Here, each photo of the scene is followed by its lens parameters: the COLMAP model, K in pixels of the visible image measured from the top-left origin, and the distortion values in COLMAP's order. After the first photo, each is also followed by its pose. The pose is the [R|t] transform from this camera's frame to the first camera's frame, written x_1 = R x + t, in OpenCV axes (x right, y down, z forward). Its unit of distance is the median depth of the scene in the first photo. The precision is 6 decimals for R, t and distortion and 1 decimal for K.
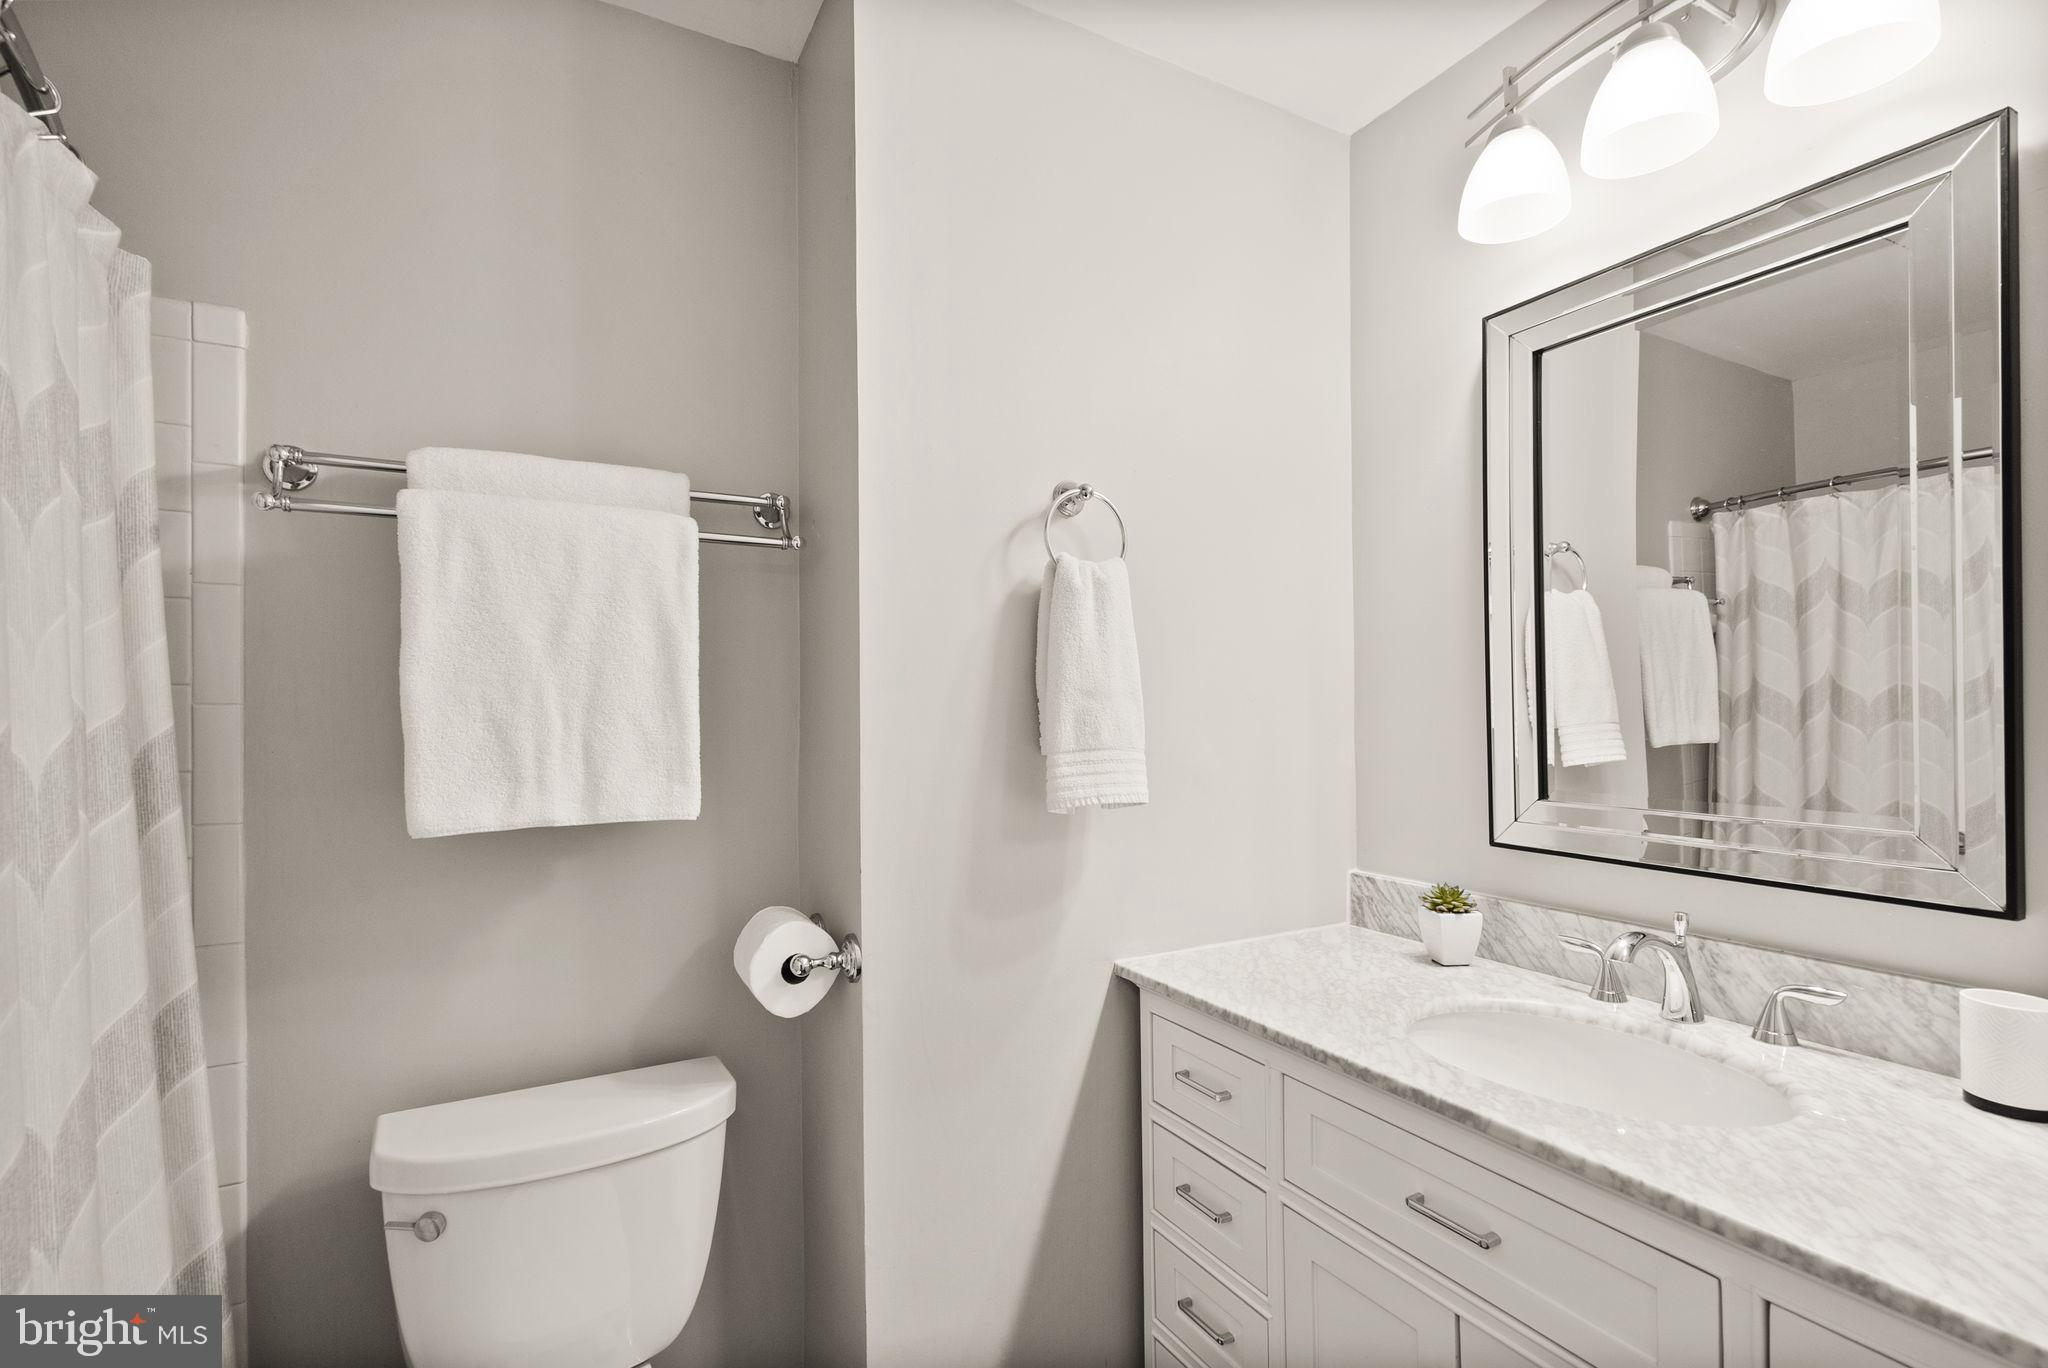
lens RADIAL K [[933.0, 0, 1021.2], [0, 933.0, 695.8], [0, 0, 1]] dist [-0.001139, 0.000860]
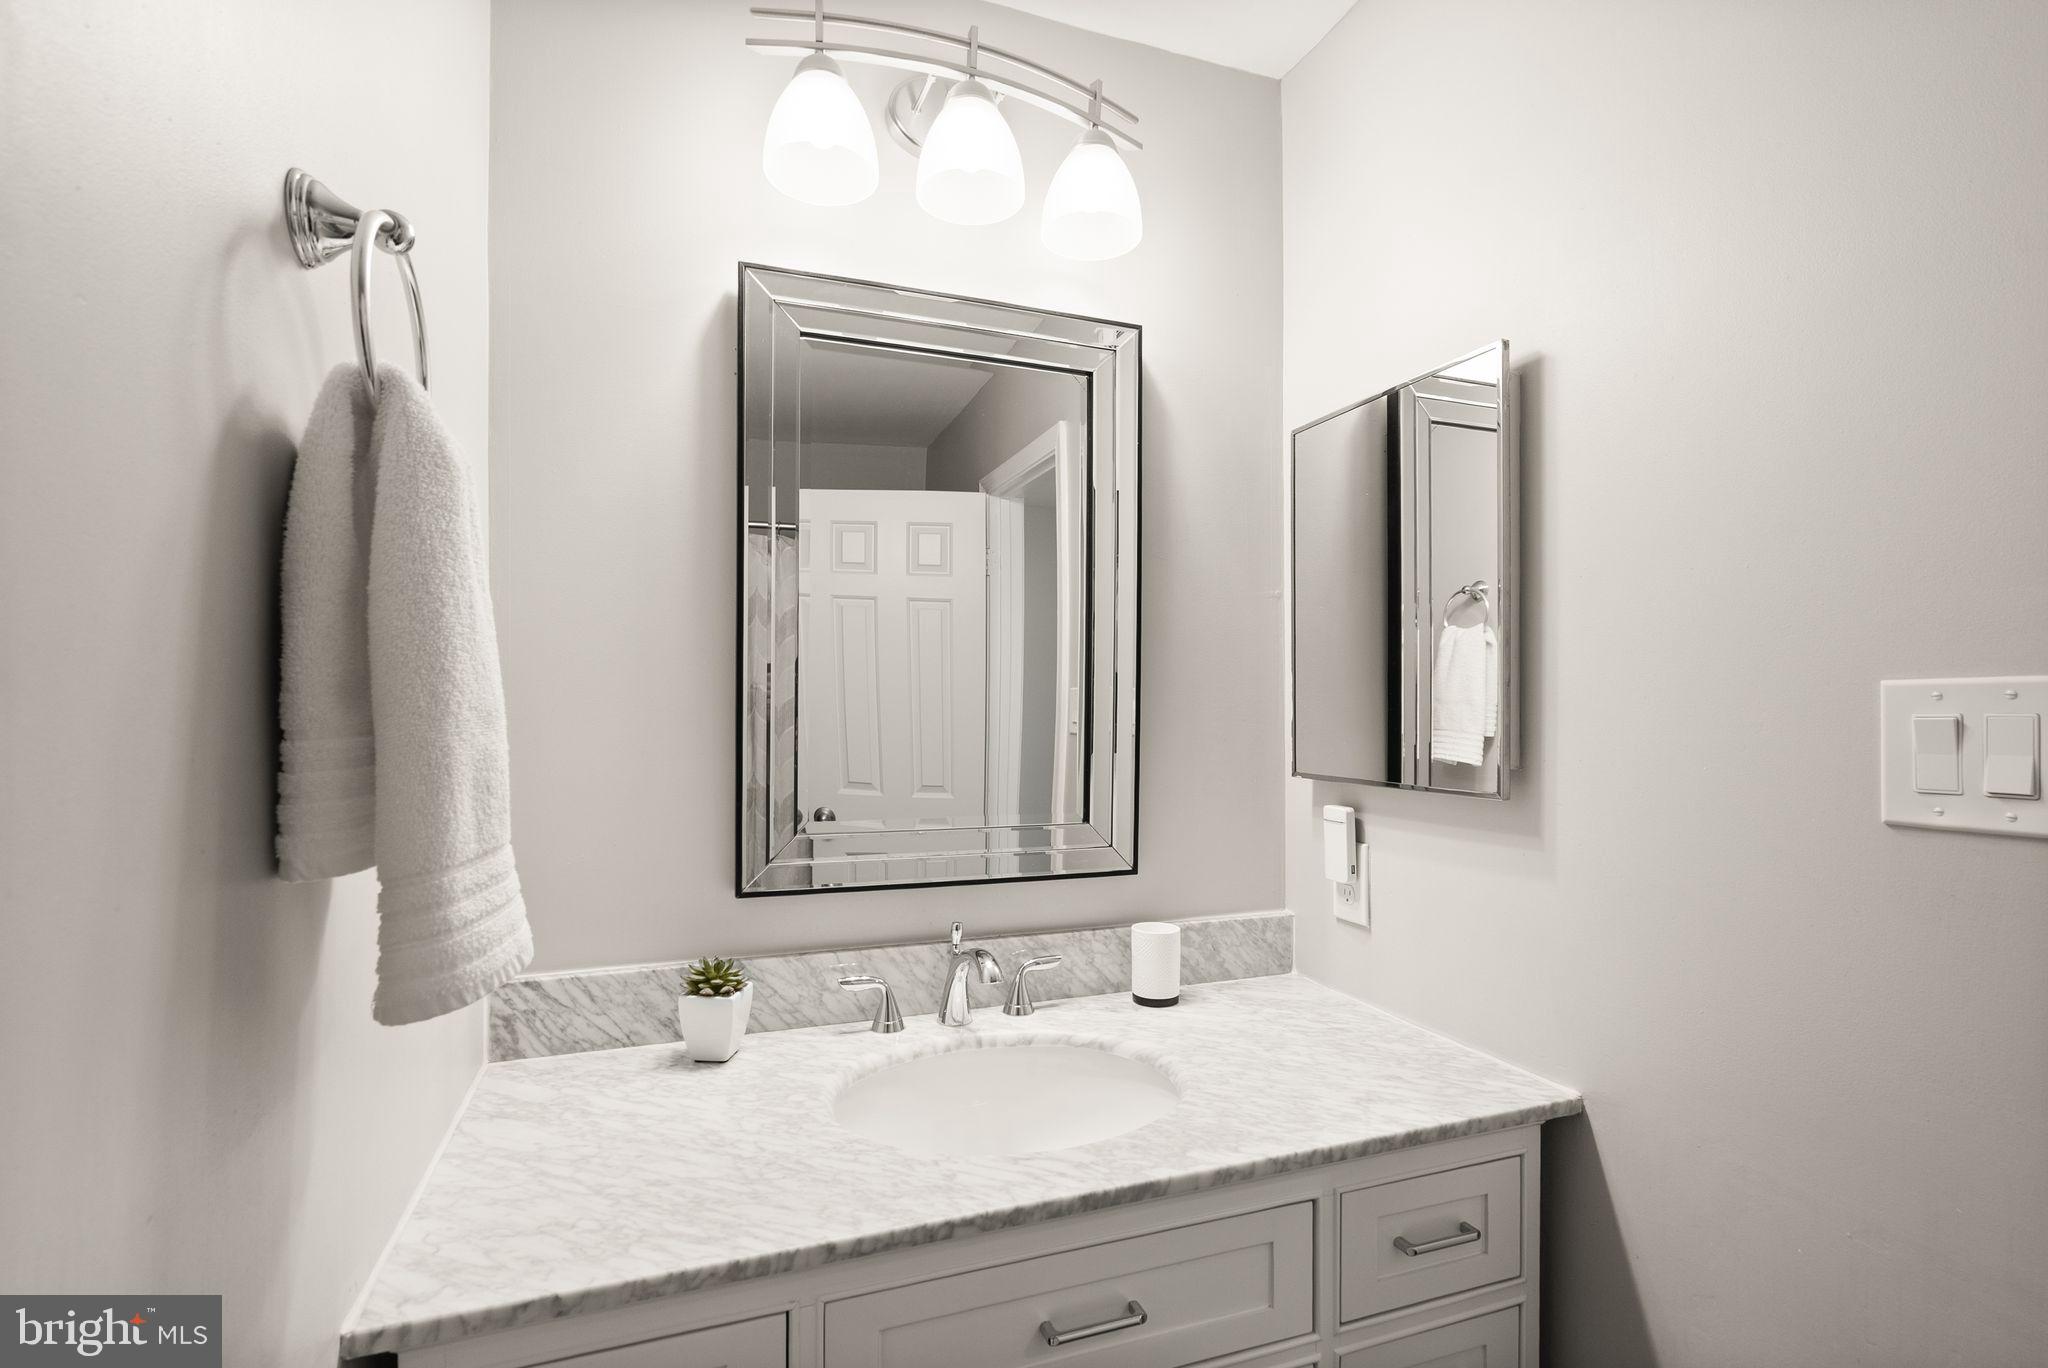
lens RADIAL K [[933.0, 0, 1019.9], [0, 933.0, 704.7], [0, 0, 1]] dist [-0.001139, 0.000860]
pose [[0.157468, 0.010899, 0.987464, -0.322570], [-0.014323, 0.999859, -0.008752, -0.008954], [-0.987420, -0.012765, 0.157602, 0.715459]]
